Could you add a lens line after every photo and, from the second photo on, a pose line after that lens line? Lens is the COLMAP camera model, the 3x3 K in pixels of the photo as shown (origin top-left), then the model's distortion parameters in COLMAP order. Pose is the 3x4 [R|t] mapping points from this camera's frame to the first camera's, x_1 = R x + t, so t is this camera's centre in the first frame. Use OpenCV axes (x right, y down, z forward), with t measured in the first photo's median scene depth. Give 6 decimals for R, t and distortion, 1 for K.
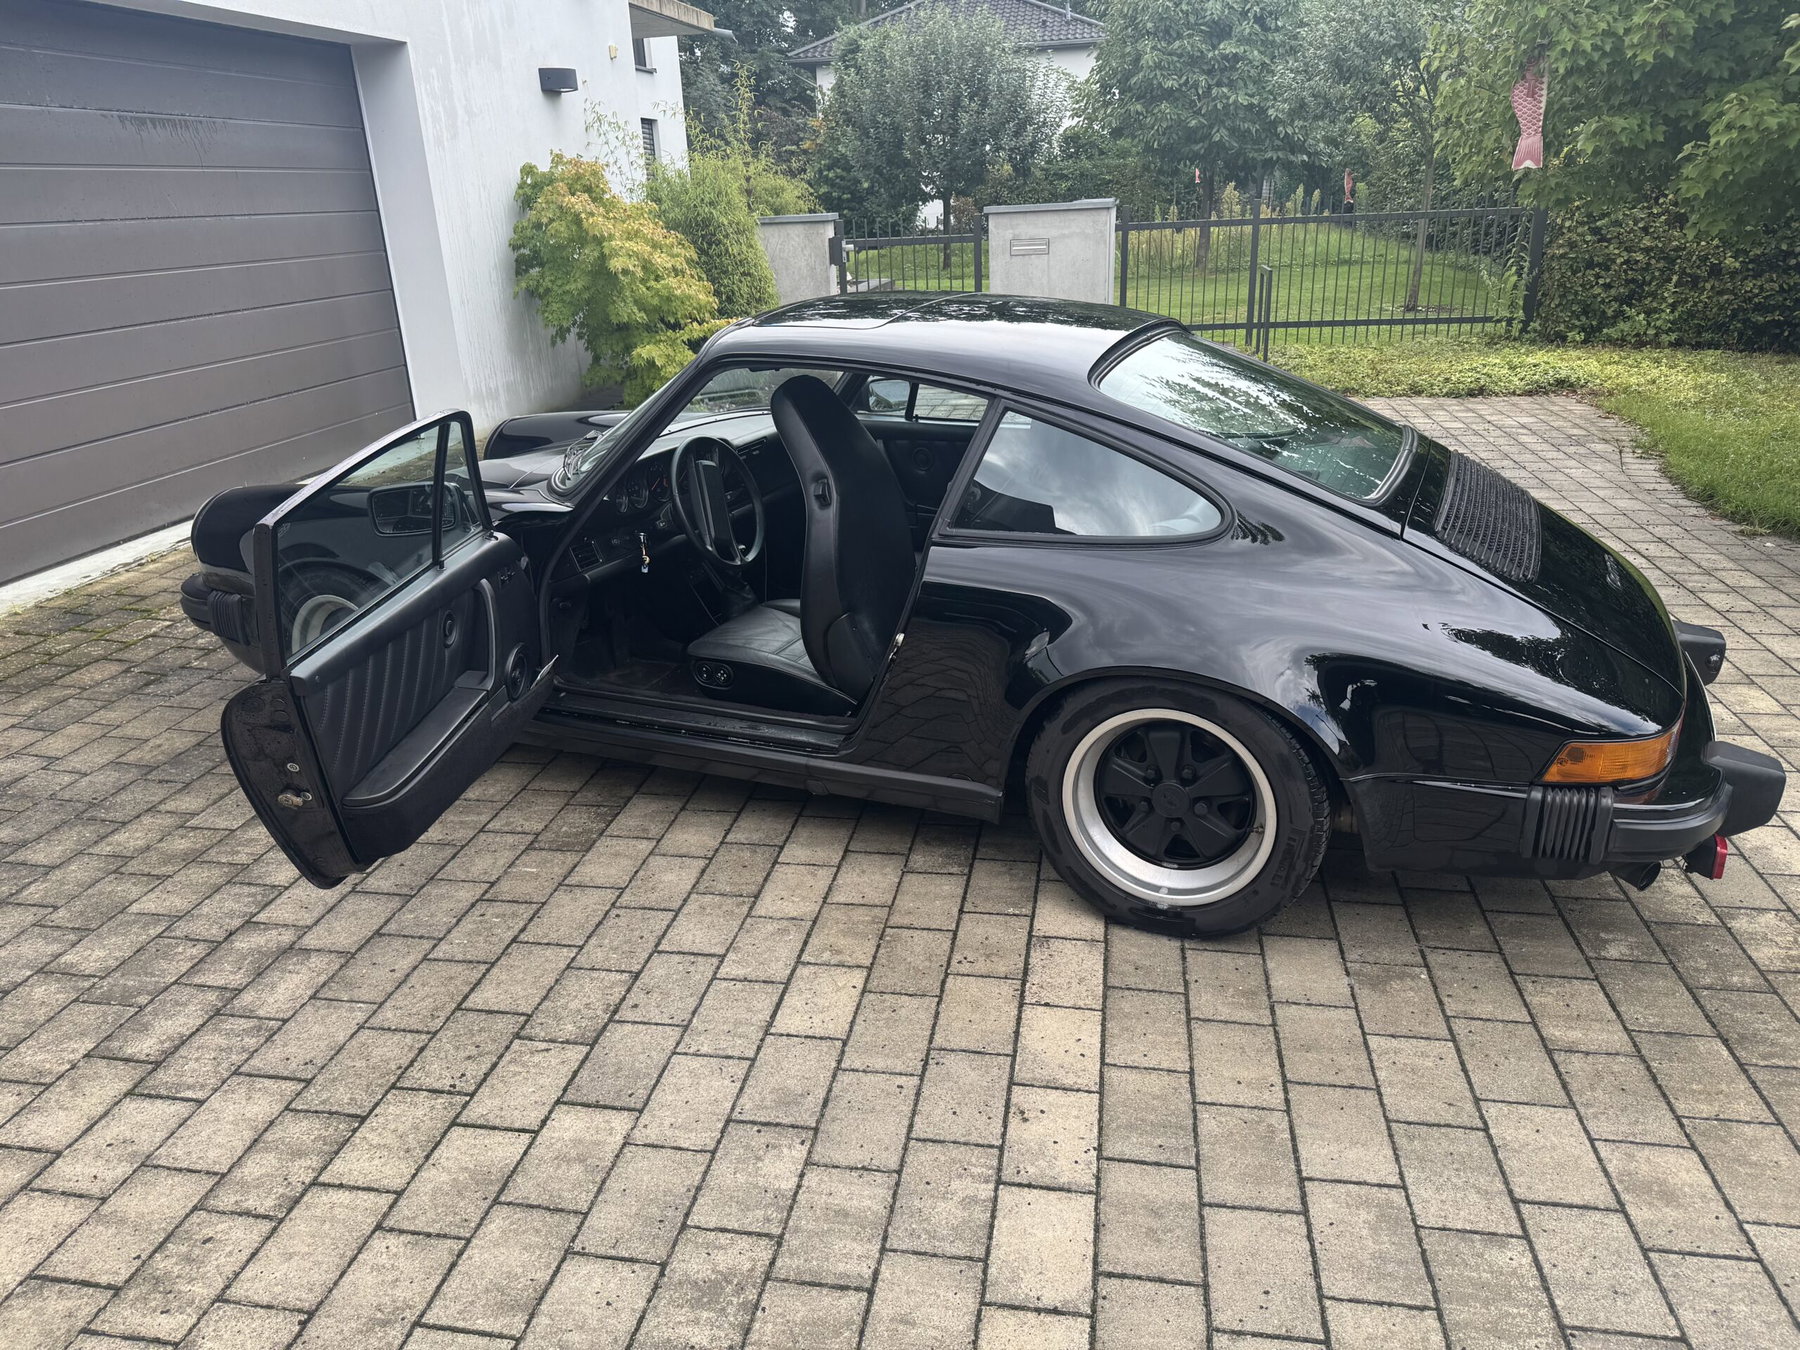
lens RADIAL K [[1262.2, 0, 900.0], [0, 1262.2, 675.0], [0, 0, 1]] dist [0.059473, -0.079465]
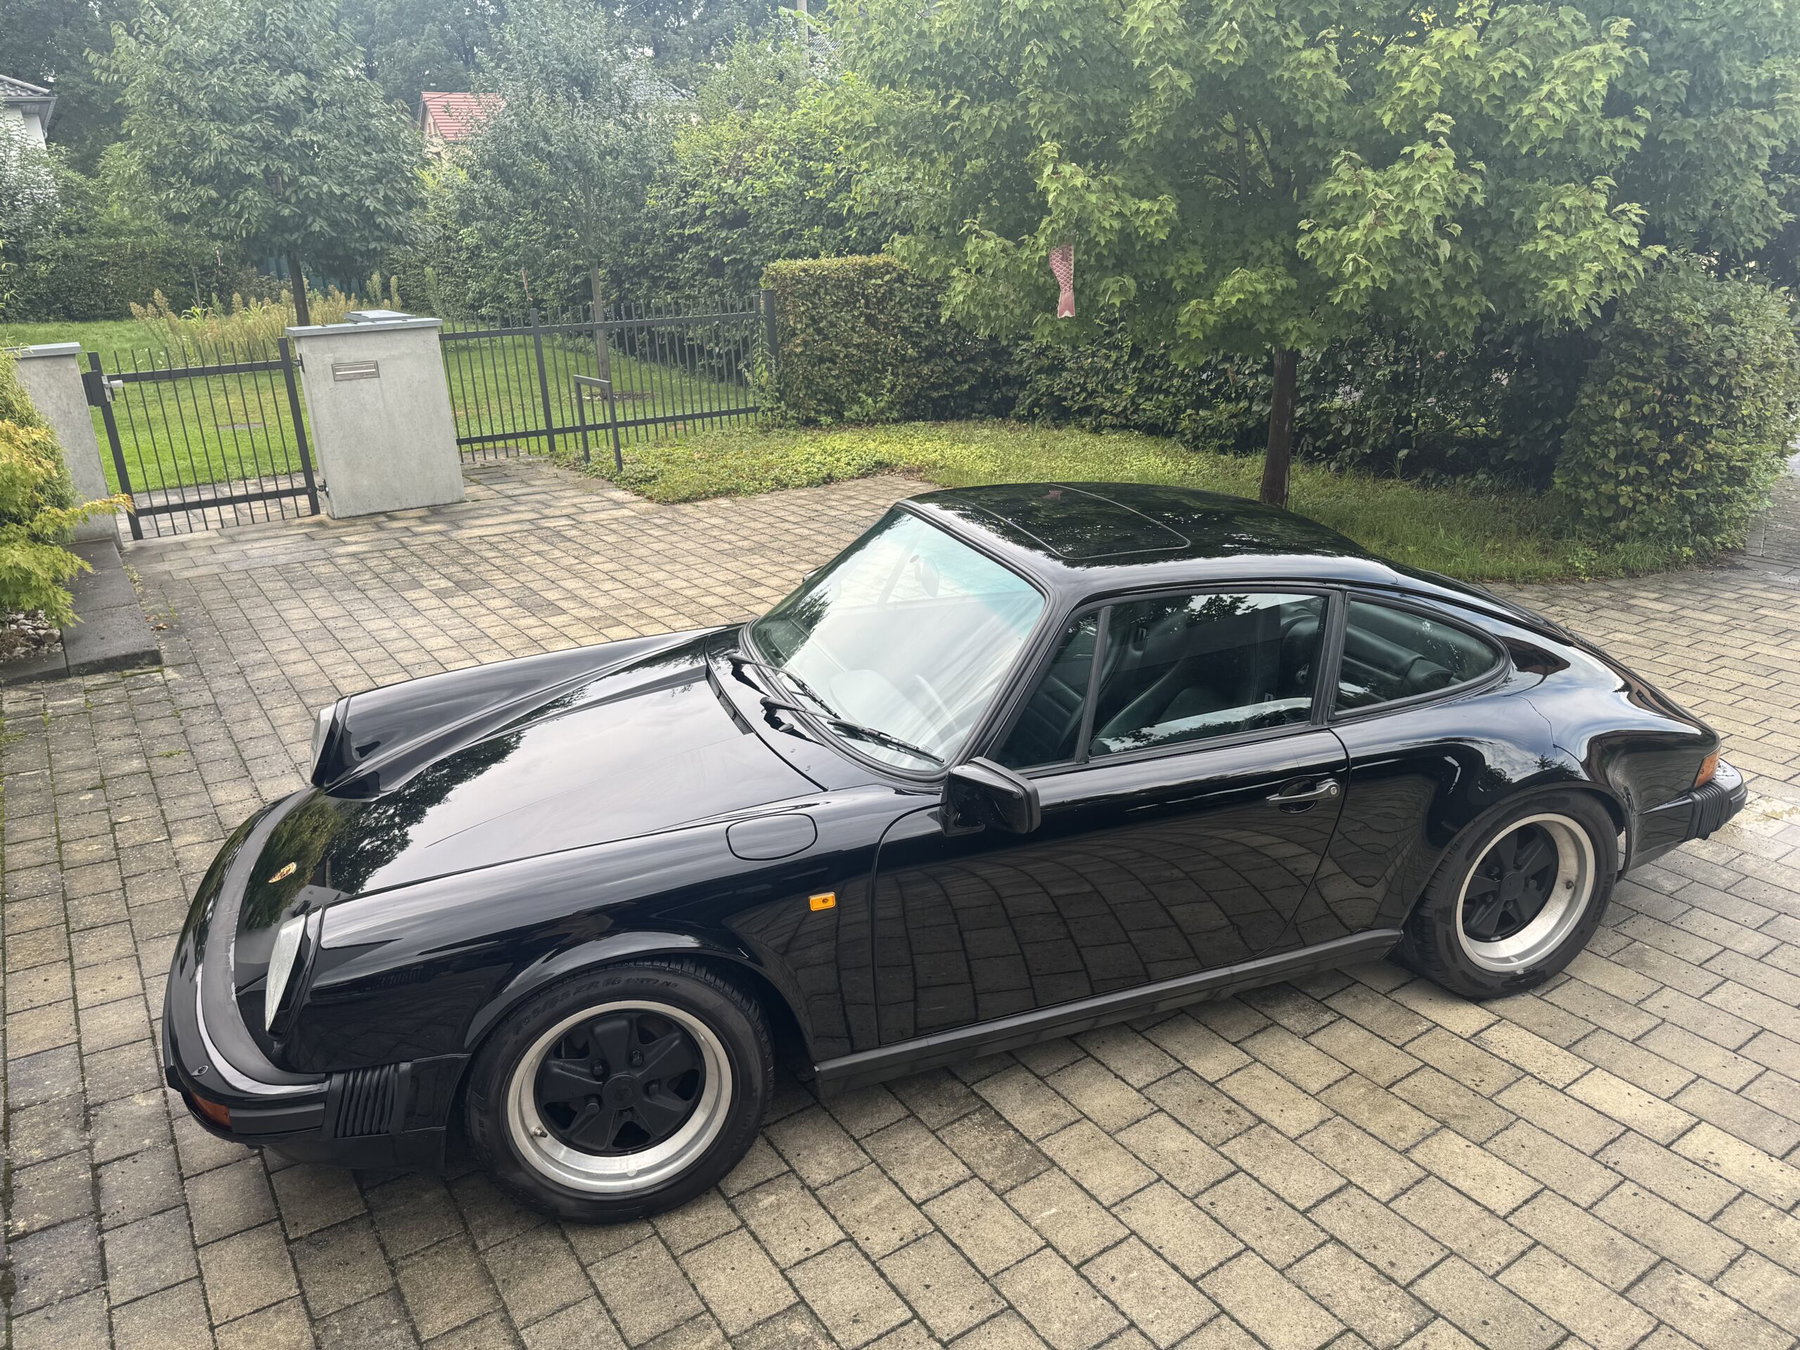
lens RADIAL K [[1262.2, 0, 900.0], [0, 1262.2, 675.0], [0, 0, 1]] dist [0.059473, -0.079465]
pose [[0.719071, -0.217096, 0.660157, -0.250753], [0.247802, 0.967607, 0.048286, -0.077944], [-0.649254, 0.128868, 0.749574, 0.109924]]
